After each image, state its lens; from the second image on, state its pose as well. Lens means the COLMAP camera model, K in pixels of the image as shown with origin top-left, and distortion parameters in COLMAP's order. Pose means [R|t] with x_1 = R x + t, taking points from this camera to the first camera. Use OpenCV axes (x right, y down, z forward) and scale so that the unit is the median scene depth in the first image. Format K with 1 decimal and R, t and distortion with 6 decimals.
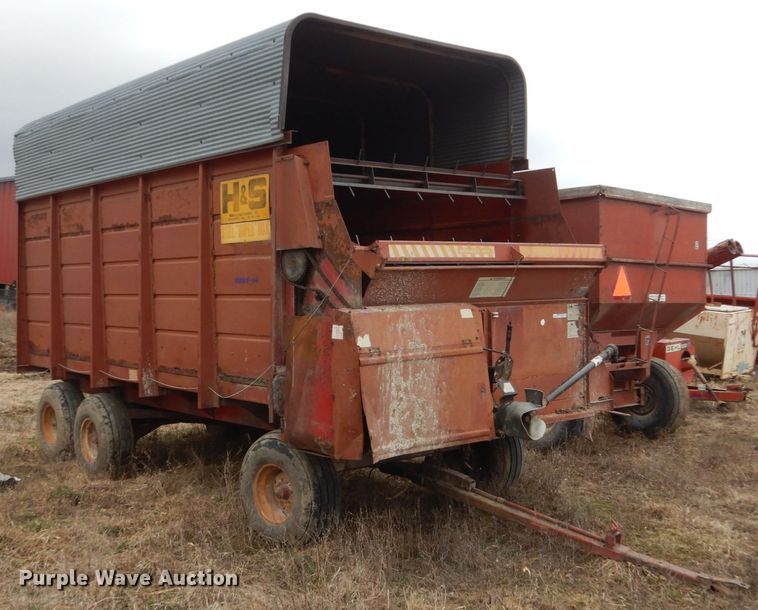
lens RADIAL K [[891.1, 0, 378.8], [0, 891.1, 310.0], [0, 0, 1]] dist [-0.040627, 0.000000]
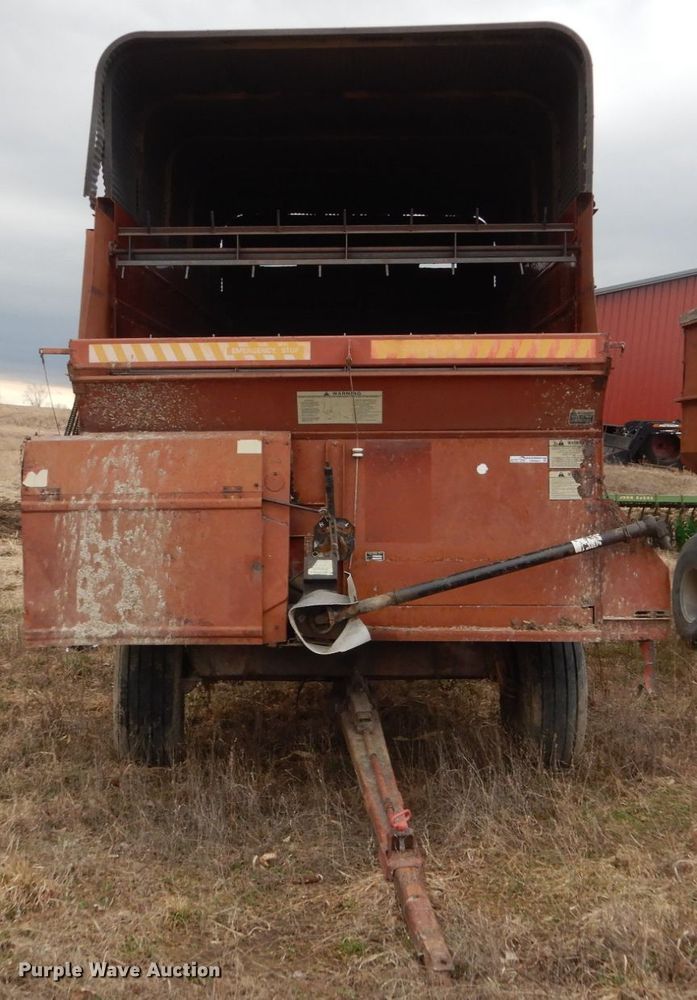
lens RADIAL K [[1297.5, 0, 349.2], [0, 1297.5, 489.8], [0, 0, 1]] dist [-0.044037, 0.000000]
pose [[0.753187, 0.029559, -0.657142, 0.805758], [-0.026470, 0.999543, 0.014622, 0.020354], [0.657274, 0.006381, 0.753625, 0.348734]]
